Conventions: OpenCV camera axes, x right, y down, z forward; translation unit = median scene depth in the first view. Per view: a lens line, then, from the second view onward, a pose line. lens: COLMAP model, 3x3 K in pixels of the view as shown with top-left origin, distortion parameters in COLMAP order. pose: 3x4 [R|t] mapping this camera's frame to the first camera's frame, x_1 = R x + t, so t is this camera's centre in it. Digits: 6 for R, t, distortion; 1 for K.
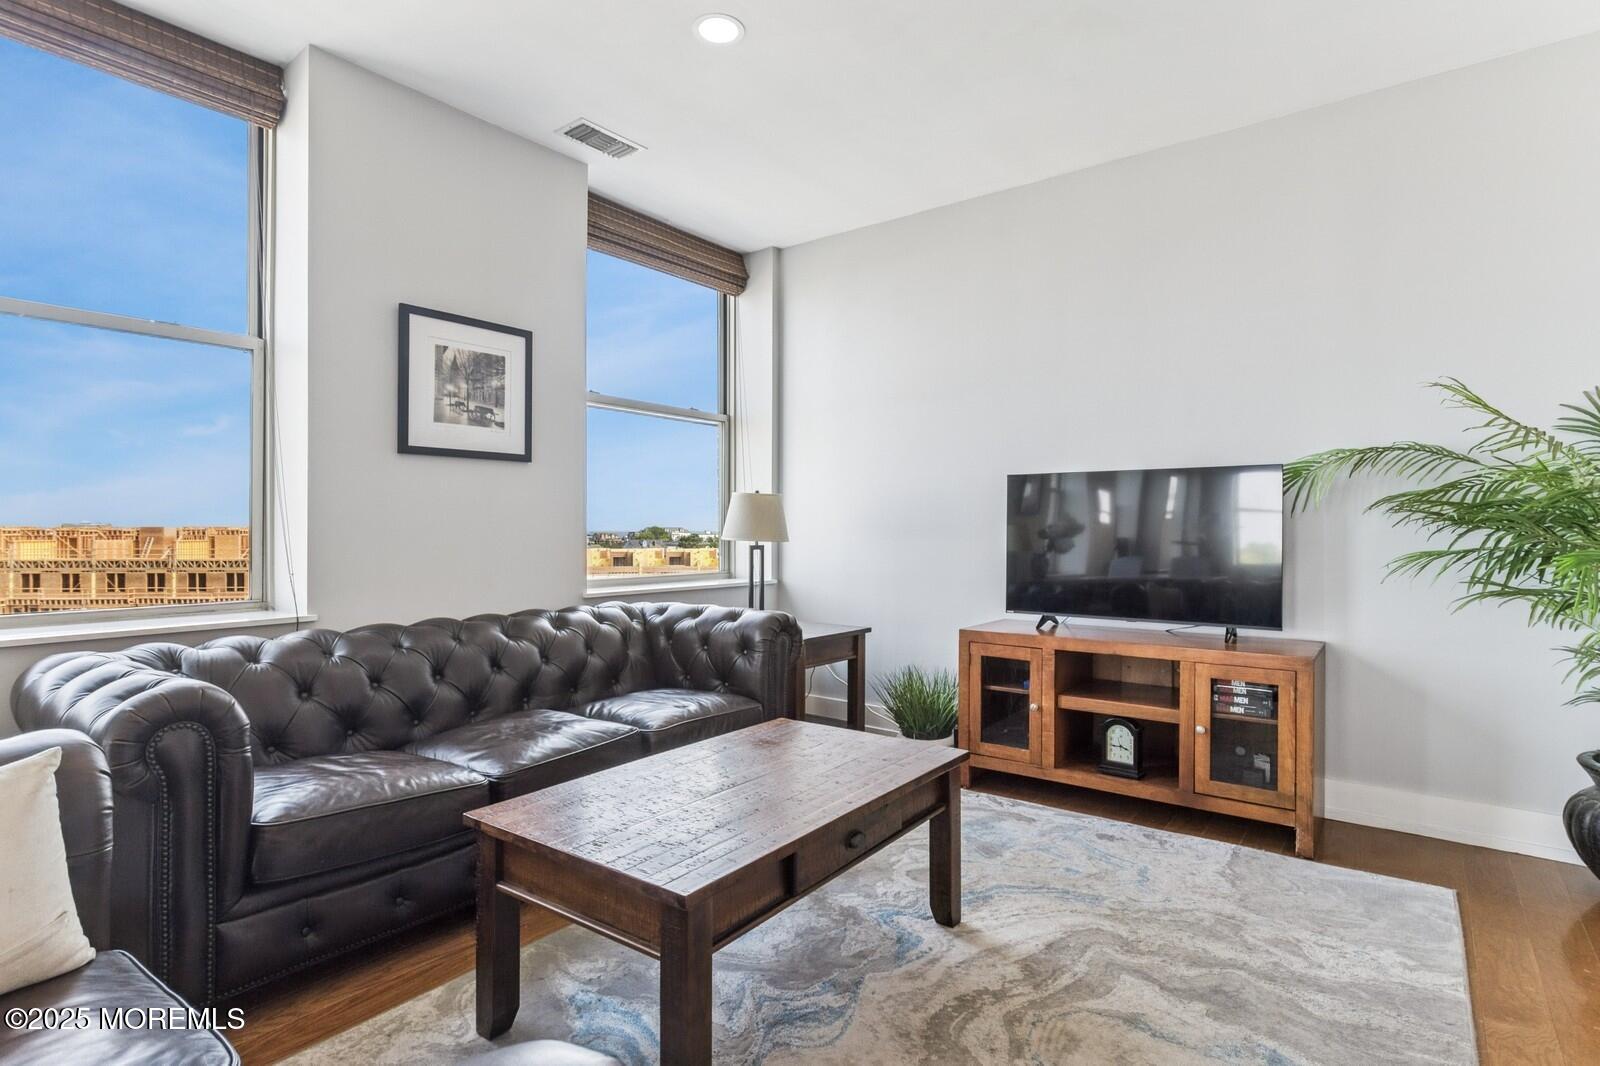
lens RADIAL K [[801.9, 0, 805.0], [0, 801.9, 533.5], [0, 0, 1]] dist [-0.003329, 0.001126]
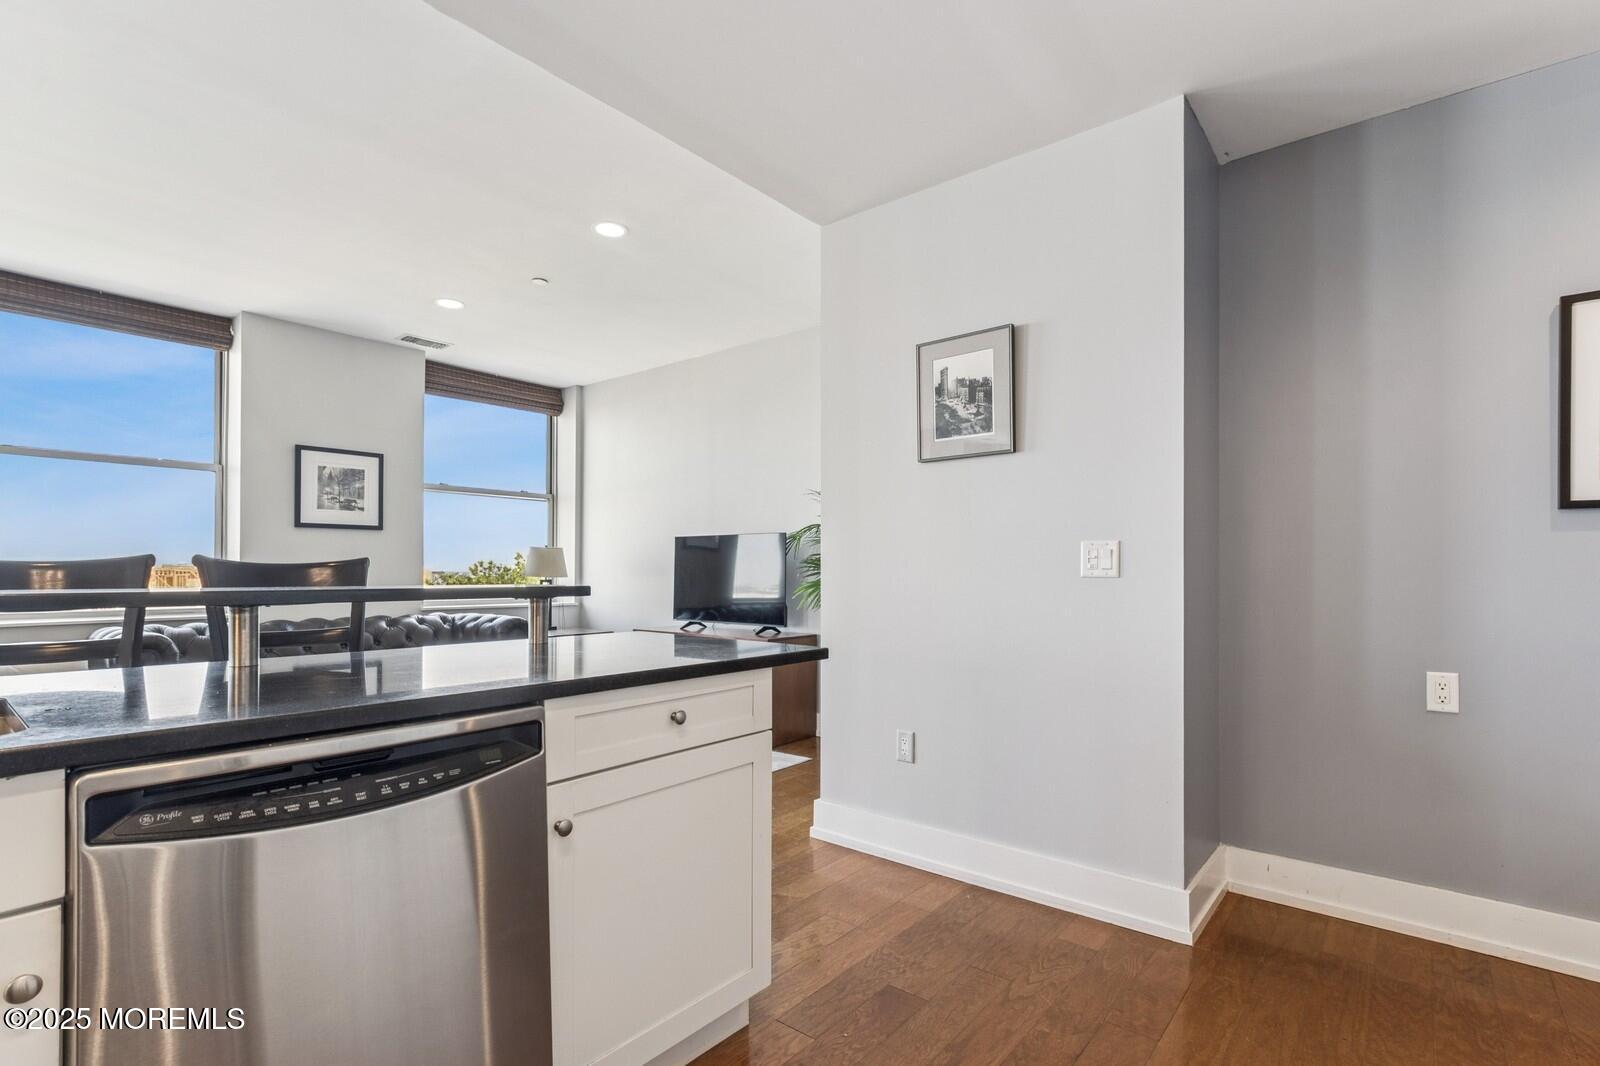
lens RADIAL K [[749.1, 0, 810.4], [0, 749.1, 569.6], [0, 0, 1]] dist [-0.008576, -0.000528]
pose [[0.999774, 0.002632, -0.021117, 0.660034], [-0.002781, 0.999971, -0.007039, 0.004581], [0.021098, 0.007096, 0.999752, -0.627423]]
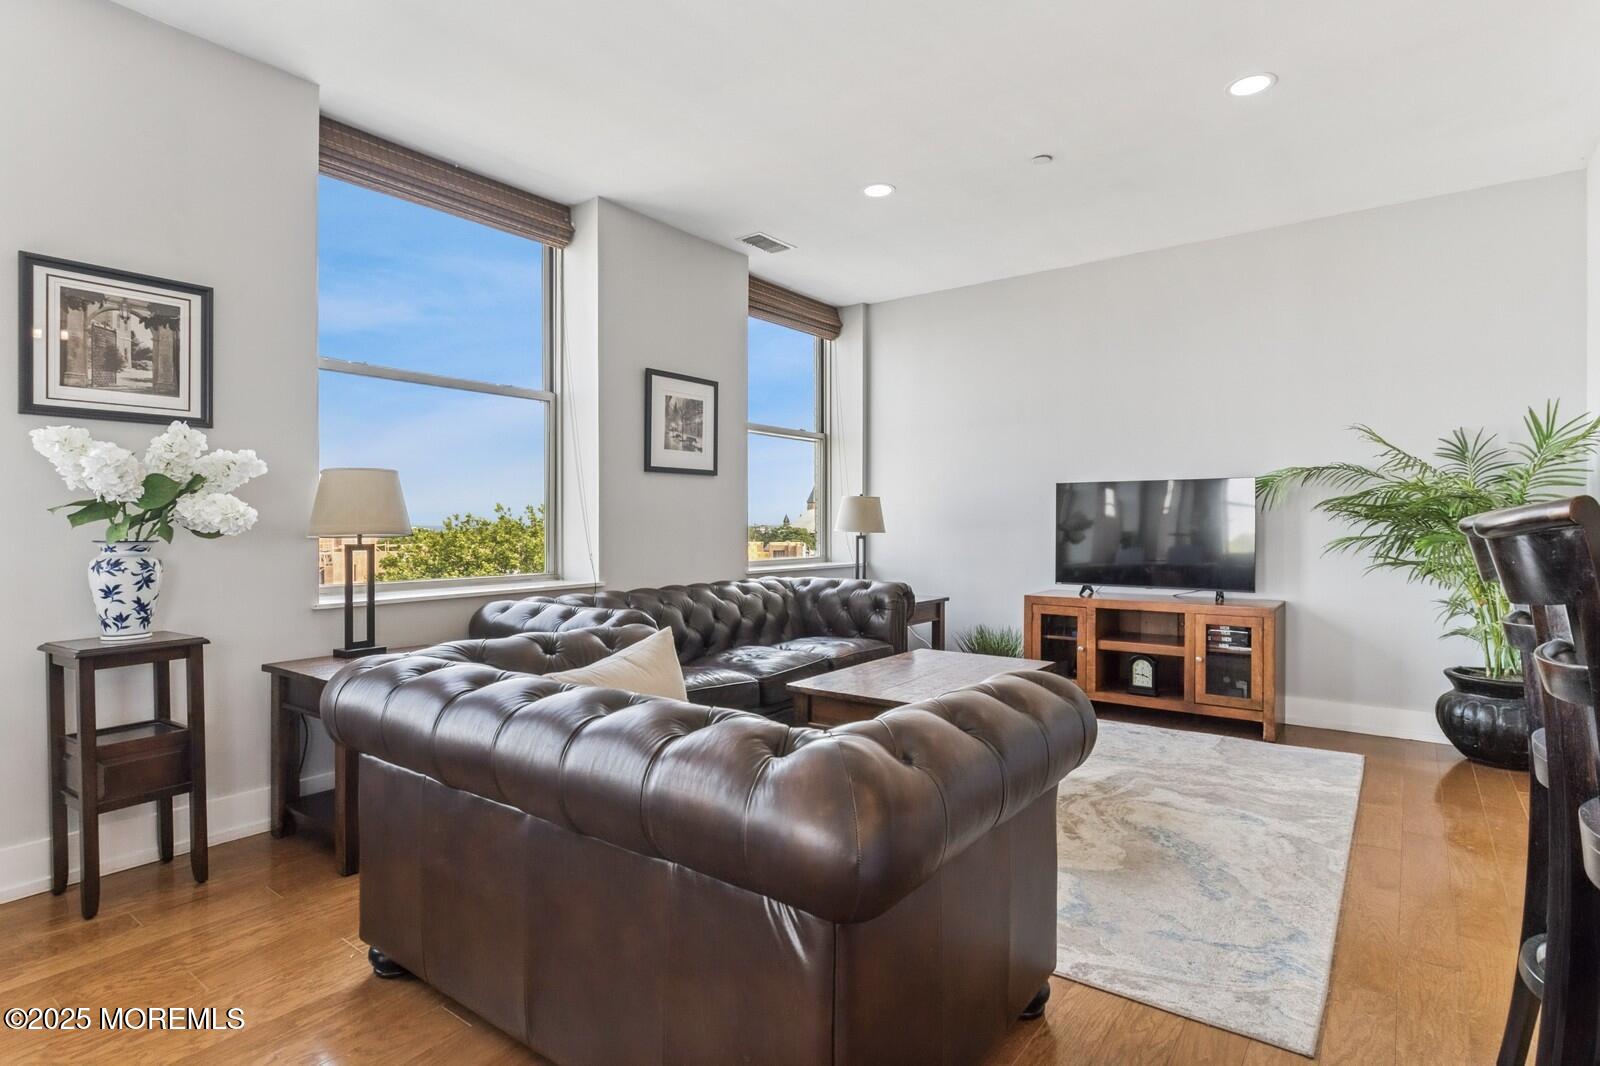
lens RADIAL K [[801.9, 0, 797.6], [0, 801.9, 529.2], [0, 0, 1]] dist [-0.003329, 0.001126]
pose [[0.999991, -0.002632, 0.003268, -0.225397], [0.002624, 0.999994, 0.002423, 0.001038], [-0.003274, -0.002414, 0.999992, -0.426424]]
